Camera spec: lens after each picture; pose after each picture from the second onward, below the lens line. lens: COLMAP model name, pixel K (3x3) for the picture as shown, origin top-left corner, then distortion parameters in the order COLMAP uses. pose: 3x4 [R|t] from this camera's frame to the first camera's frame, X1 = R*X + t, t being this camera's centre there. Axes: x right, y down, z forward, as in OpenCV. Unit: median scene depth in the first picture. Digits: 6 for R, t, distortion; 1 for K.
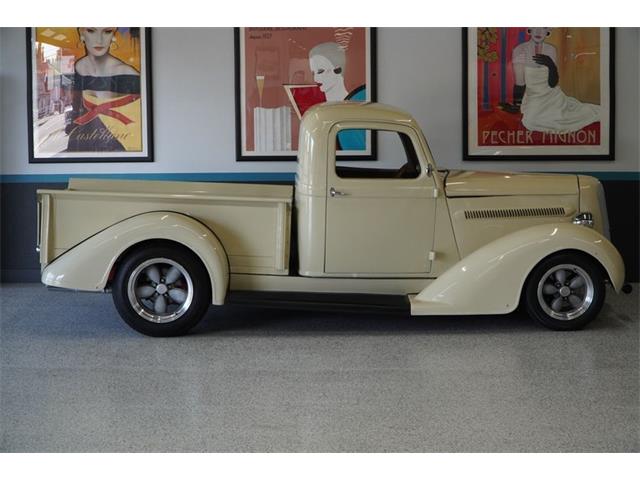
lens RADIAL K [[1256.1, 0, 320.0], [0, 1256.1, 240.0], [0, 0, 1]] dist [-0.230753, -0.057188]
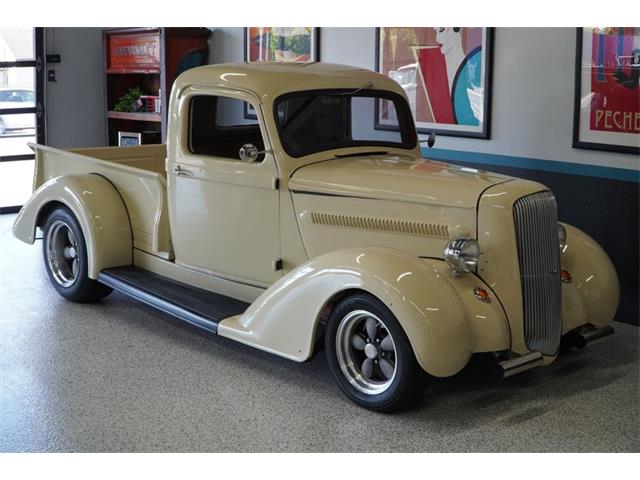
lens RADIAL K [[952.0, 0, 320.0], [0, 952.0, 240.0], [0, 0, 1]] dist [-0.012111, -1.015453]
pose [[0.674418, 0.146067, -0.723758, 0.435722], [-0.096803, 0.989268, 0.109448, -0.057069], [0.731977, -0.003752, 0.681319, 0.511134]]
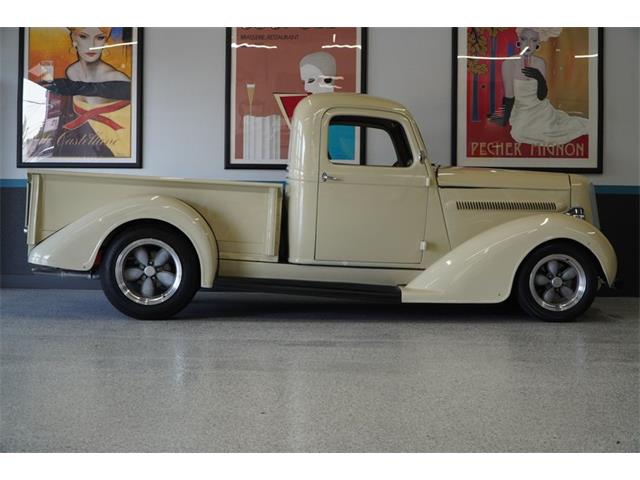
lens RADIAL K [[1238.2, 0, 320.0], [0, 1238.2, 240.0], [0, 0, 1]] dist [-0.224160, -0.292396]
pose [[0.999593, 0.020071, 0.020271, -0.010054], [-0.018485, 0.996964, -0.075640, 0.068836], [-0.021728, 0.075234, 0.996929, 0.021458]]
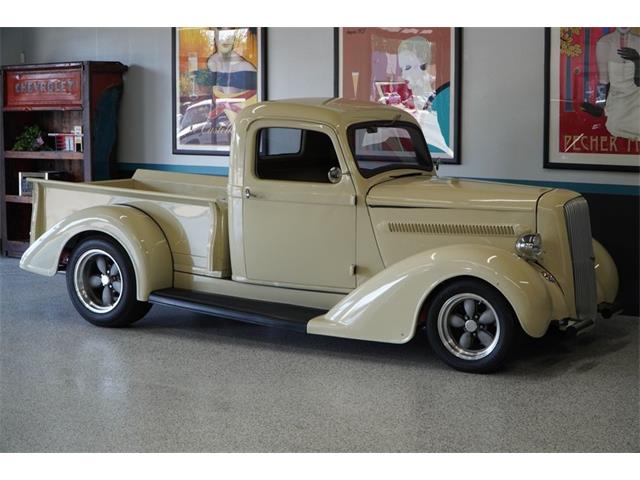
lens RADIAL K [[1183.4, 0, 331.7], [0, 1183.4, 240.4], [0, 0, 1]] dist [-0.198375, -0.406175]
pose [[0.855656, 0.070465, -0.512725, 0.420790], [-0.066866, 0.997436, 0.025490, -0.024274], [0.513207, 0.012473, 0.858174, 0.216141]]
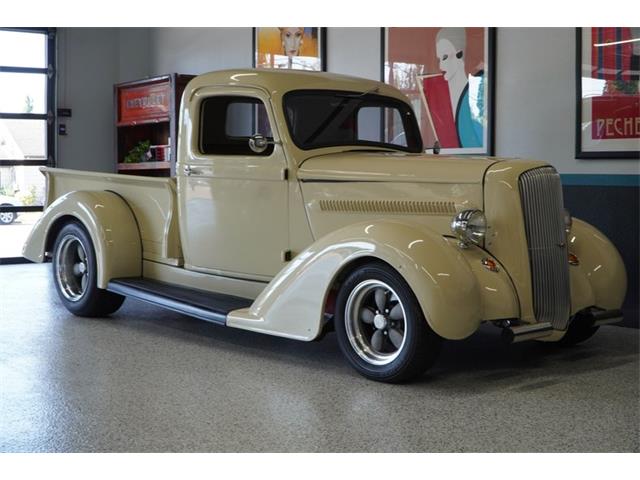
lens RADIAL K [[952.0, 0, 320.0], [0, 952.0, 240.0], [0, 0, 1]] dist [-0.012111, -1.015453]
pose [[0.670792, 0.059958, -0.739218, 0.444490], [-0.092623, 0.995696, -0.003288, 0.002050], [0.735839, 0.070674, 0.673459, 0.508500]]
